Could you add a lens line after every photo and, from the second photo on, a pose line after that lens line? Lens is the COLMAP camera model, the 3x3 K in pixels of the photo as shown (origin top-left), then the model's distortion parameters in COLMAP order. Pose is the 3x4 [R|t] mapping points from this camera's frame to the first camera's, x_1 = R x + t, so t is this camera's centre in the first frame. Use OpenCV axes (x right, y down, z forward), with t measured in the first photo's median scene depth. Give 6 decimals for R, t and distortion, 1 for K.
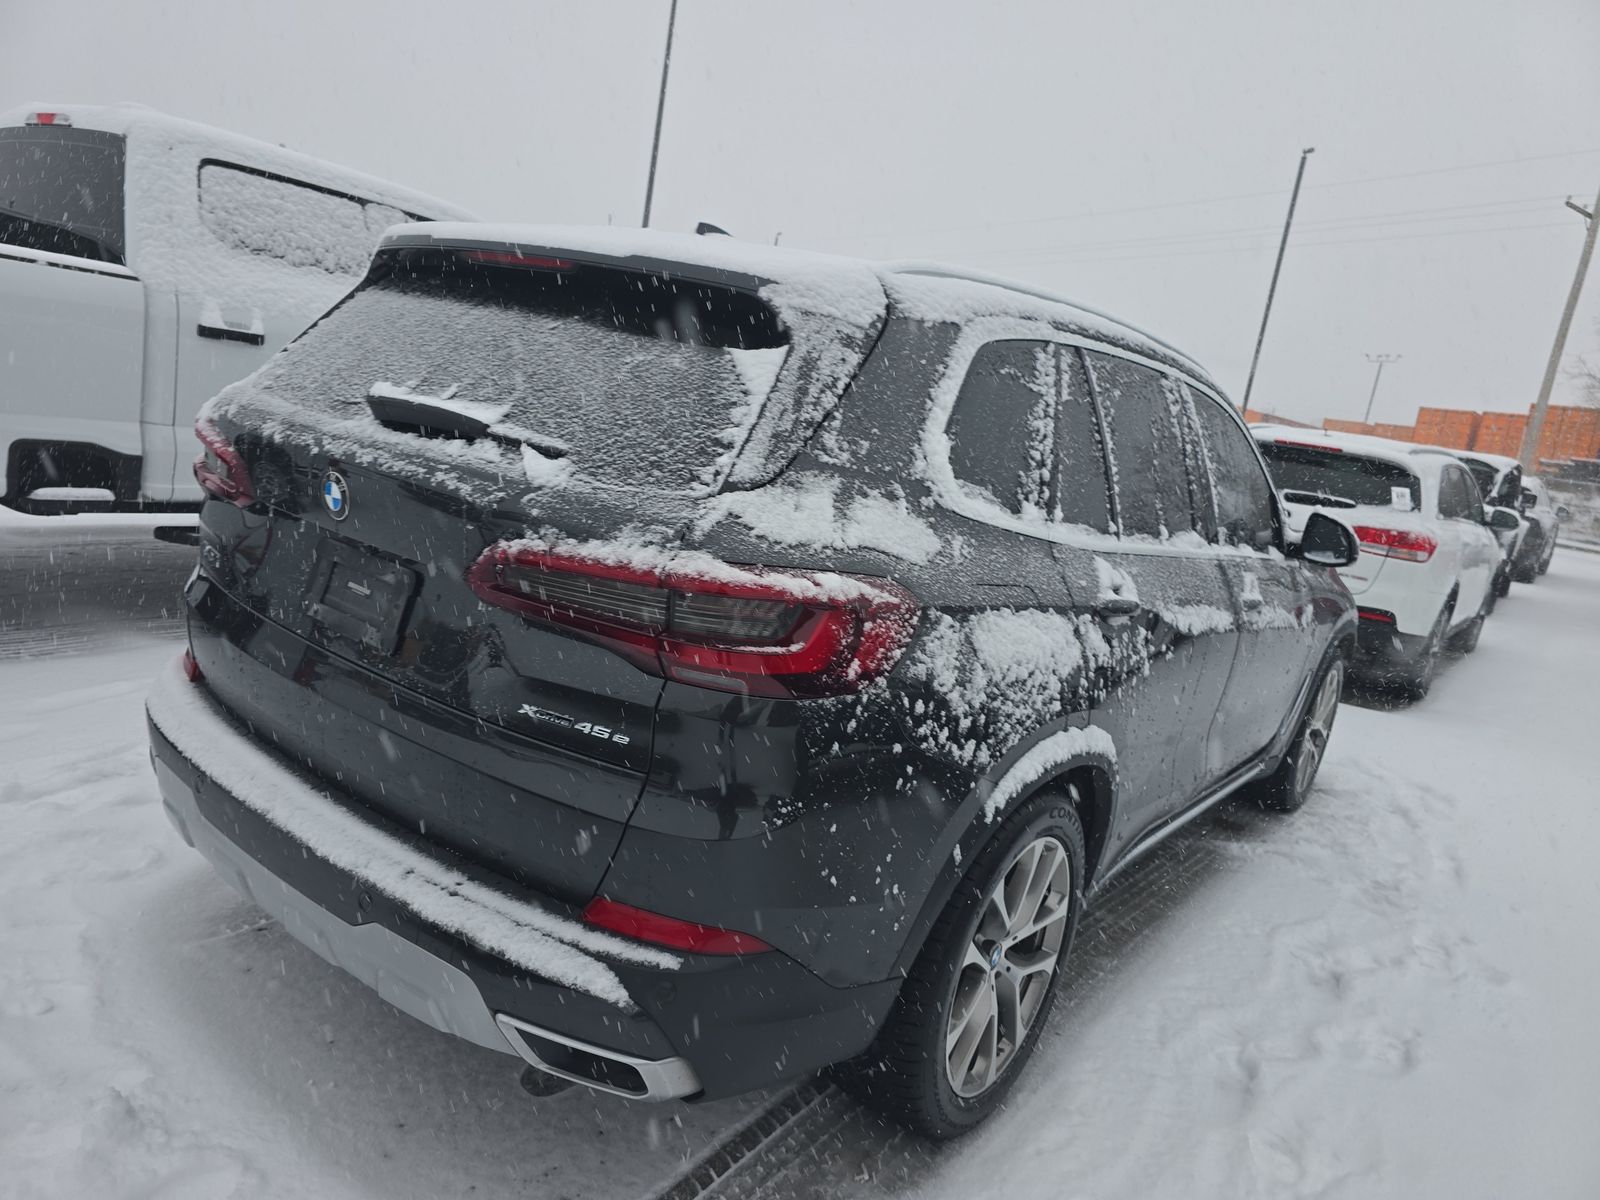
lens RADIAL K [[1050.9, 0, 800.0], [0, 1050.9, 600.0], [0, 0, 1]] dist [0.072026, -0.056865]
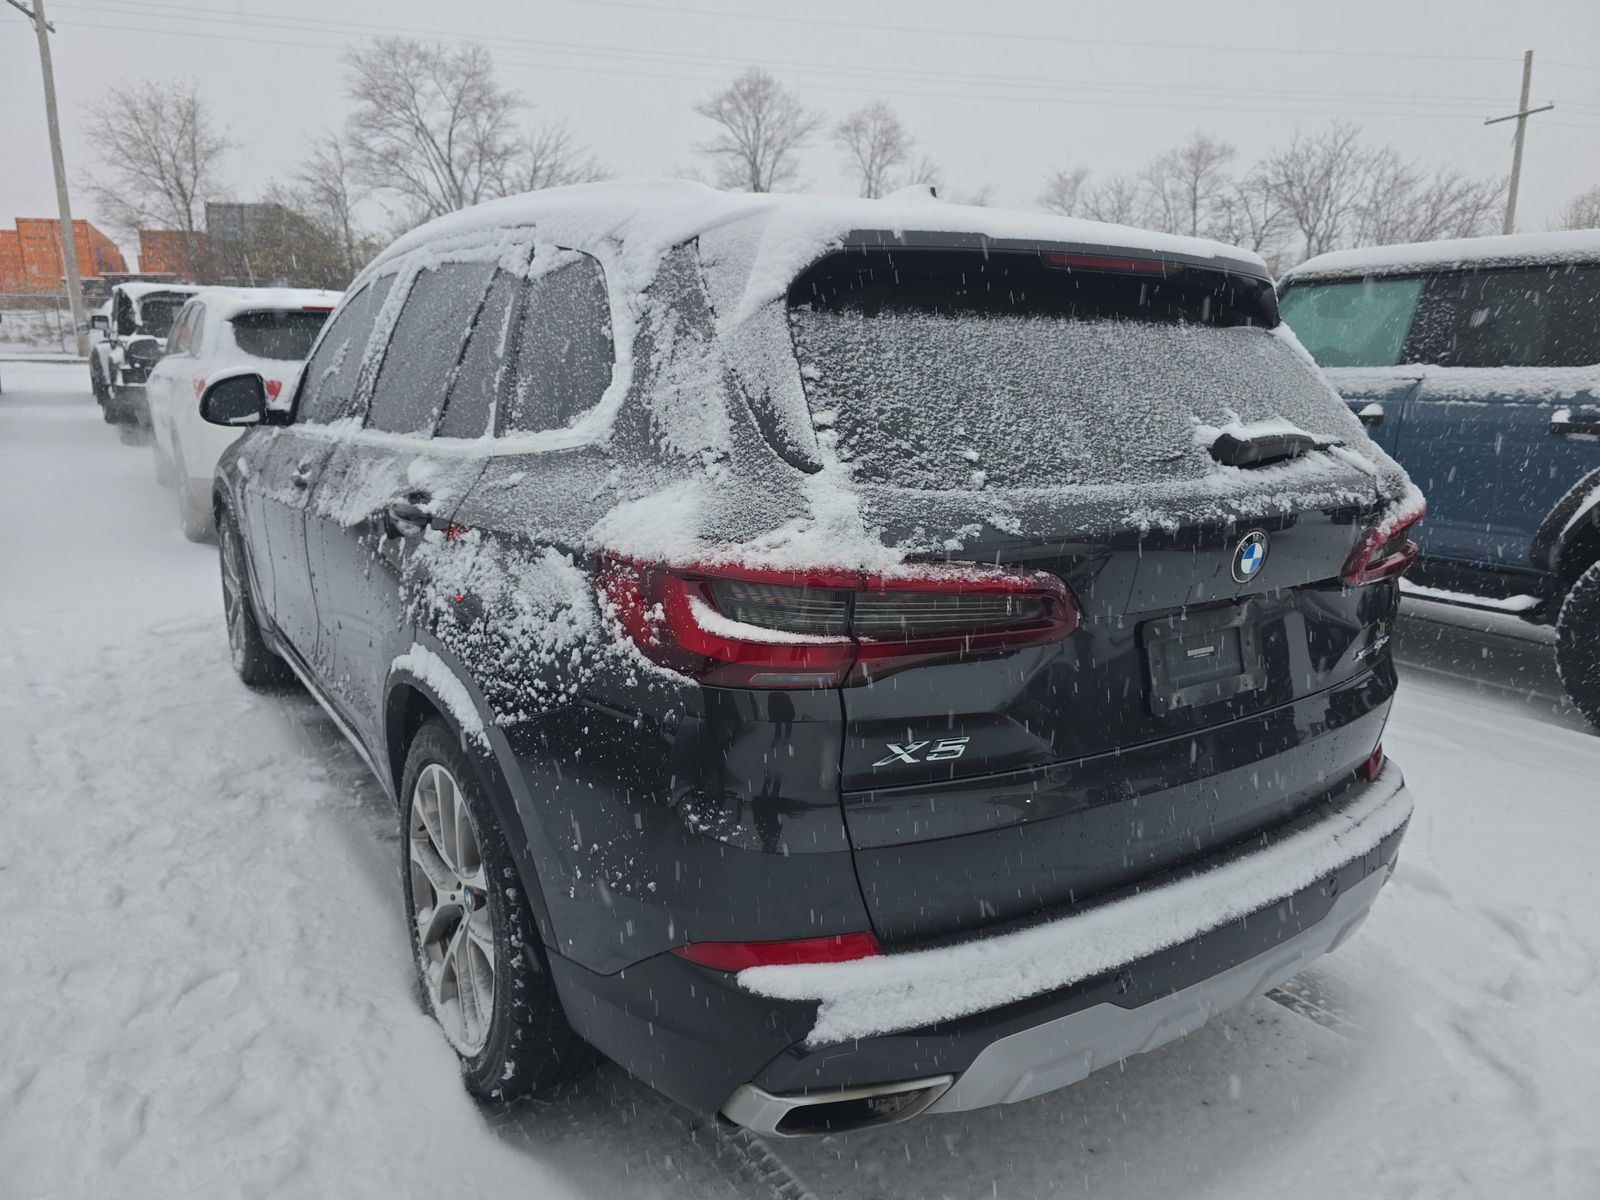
lens RADIAL K [[1048.6, 0, 790.6], [0, 1048.6, 597.1], [0, 0, 1]] dist [0.067419, -0.051527]
pose [[0.342980, -0.367696, 0.864387, -1.411275], [0.222290, 0.925837, 0.305634, -0.444688], [-0.912662, 0.087318, 0.399278, 1.026880]]
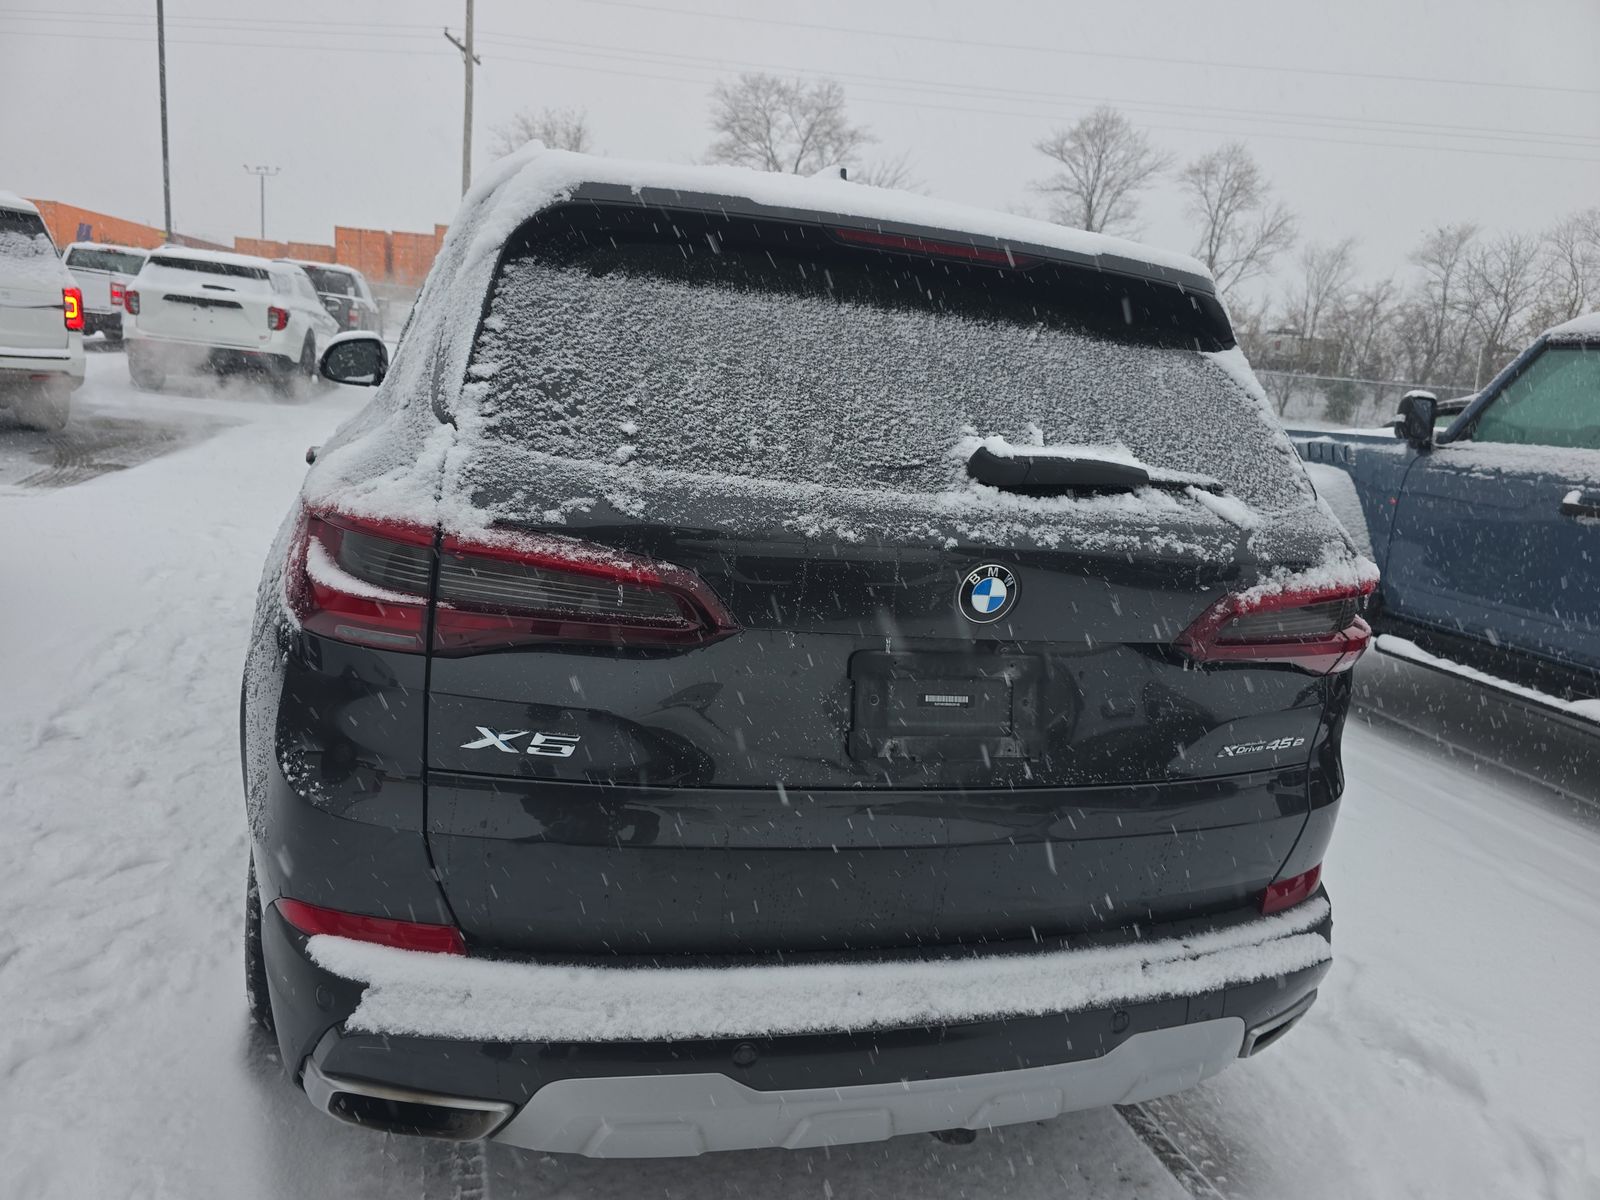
lens RADIAL K [[1050.9, 0, 800.0], [0, 1050.9, 600.0], [0, 0, 1]] dist [0.072026, -0.056865]
pose [[0.608718, -0.270446, 0.745870, -1.120755], [0.149110, 0.962353, 0.227249, -0.295786], [-0.779249, -0.027114, 0.626128, 0.644845]]
